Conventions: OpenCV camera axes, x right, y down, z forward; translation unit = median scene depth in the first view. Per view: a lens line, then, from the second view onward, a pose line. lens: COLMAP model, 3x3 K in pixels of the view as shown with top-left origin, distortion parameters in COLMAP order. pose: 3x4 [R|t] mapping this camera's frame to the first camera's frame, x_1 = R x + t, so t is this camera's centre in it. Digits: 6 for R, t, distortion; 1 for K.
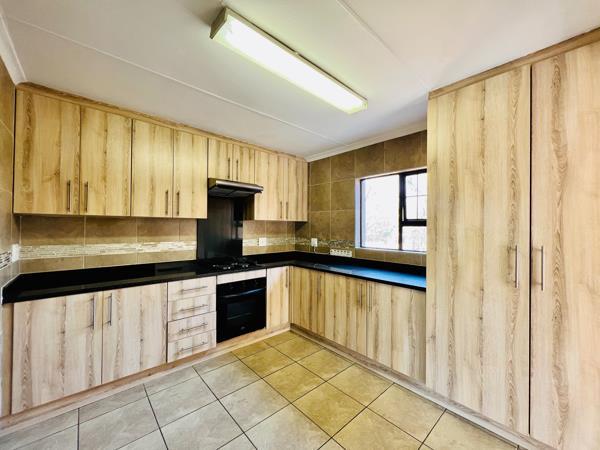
lens RADIAL K [[239.2, 0, 298.8], [0, 239.2, 222.8], [0, 0, 1]] dist [-0.001337, -0.000021]
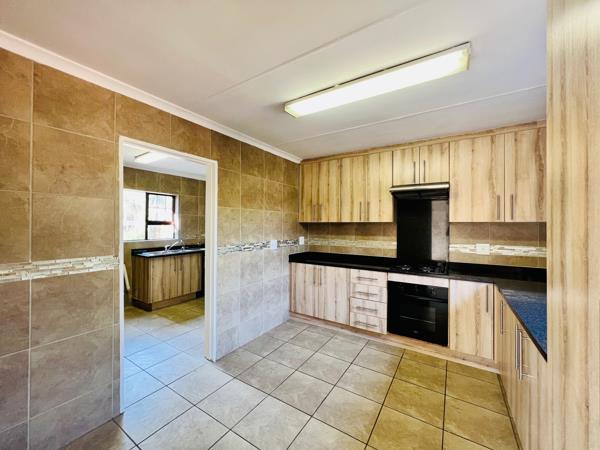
lens RADIAL K [[239.2, 0, 298.8], [0, 239.2, 222.8], [0, 0, 1]] dist [-0.001337, -0.000021]
pose [[0.262801, -0.014436, -0.964742, 0.698575], [0.013026, 0.999850, -0.011413, -0.008702], [0.964762, -0.009568, 0.262950, 0.321465]]
